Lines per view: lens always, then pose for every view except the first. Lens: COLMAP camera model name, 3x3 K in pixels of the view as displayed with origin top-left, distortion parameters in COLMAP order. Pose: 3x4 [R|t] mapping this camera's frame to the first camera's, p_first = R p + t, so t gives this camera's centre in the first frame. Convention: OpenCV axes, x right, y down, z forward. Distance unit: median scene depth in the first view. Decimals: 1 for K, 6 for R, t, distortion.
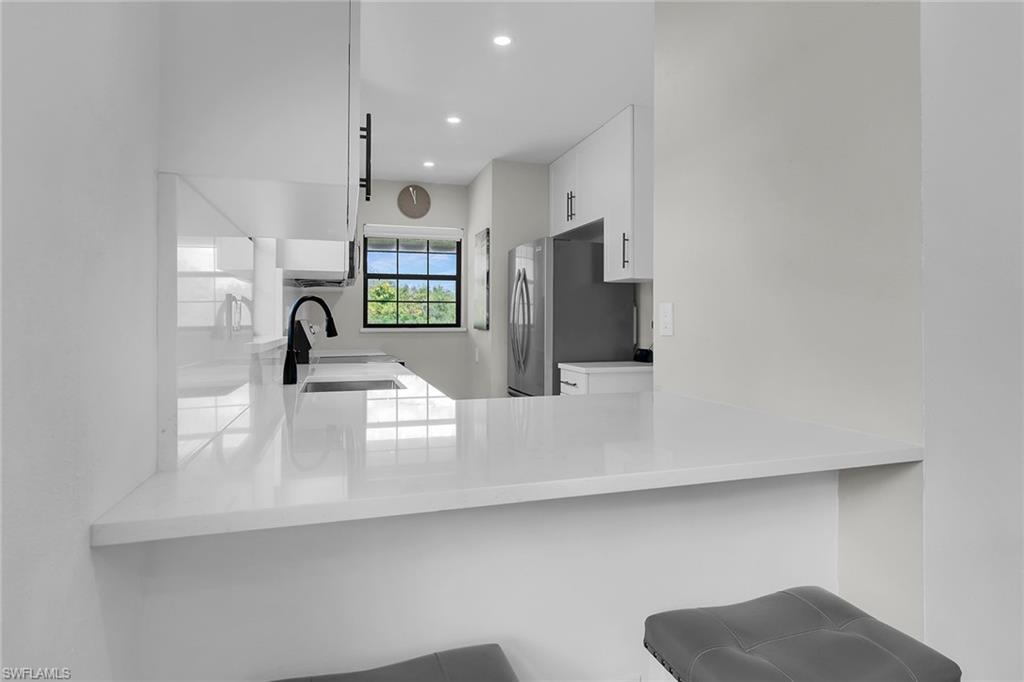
lens RADIAL K [[496.6, 0, 505.4], [0, 496.6, 327.5], [0, 0, 1]] dist [0.002709, 0.000276]
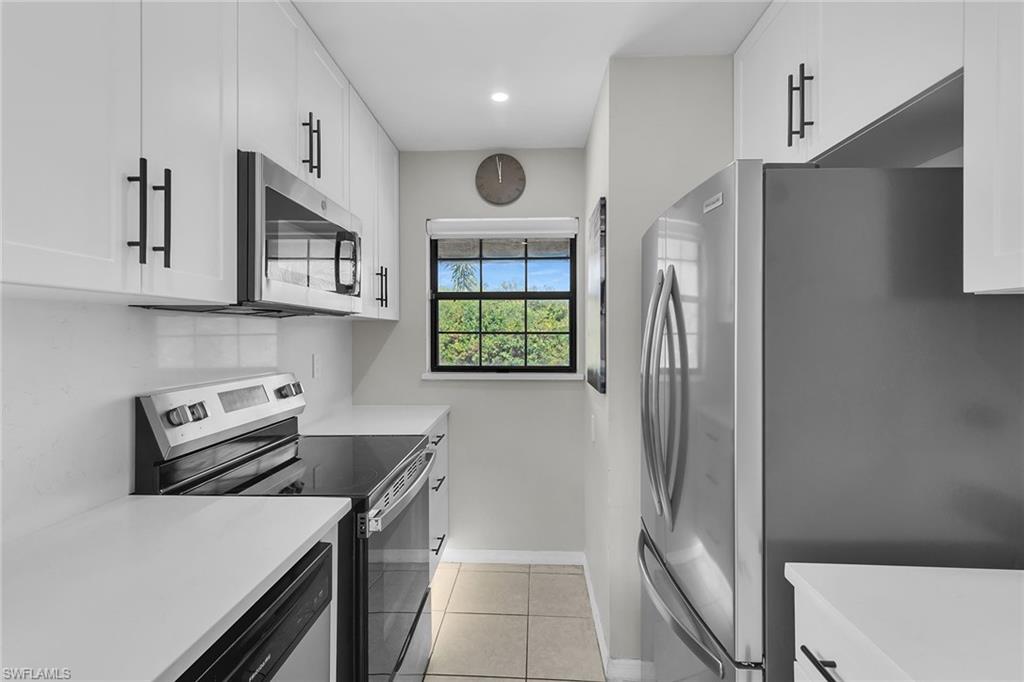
lens RADIAL K [[461.8, 0, 514.8], [0, 461.8, 330.6], [0, 0, 1]] dist [0.002736, 0.000291]
pose [[0.948604, 0.000229, -0.316465, 0.025457], [-0.009127, 0.999604, -0.026636, -0.040604], [0.316334, 0.028155, 0.948230, 0.439779]]
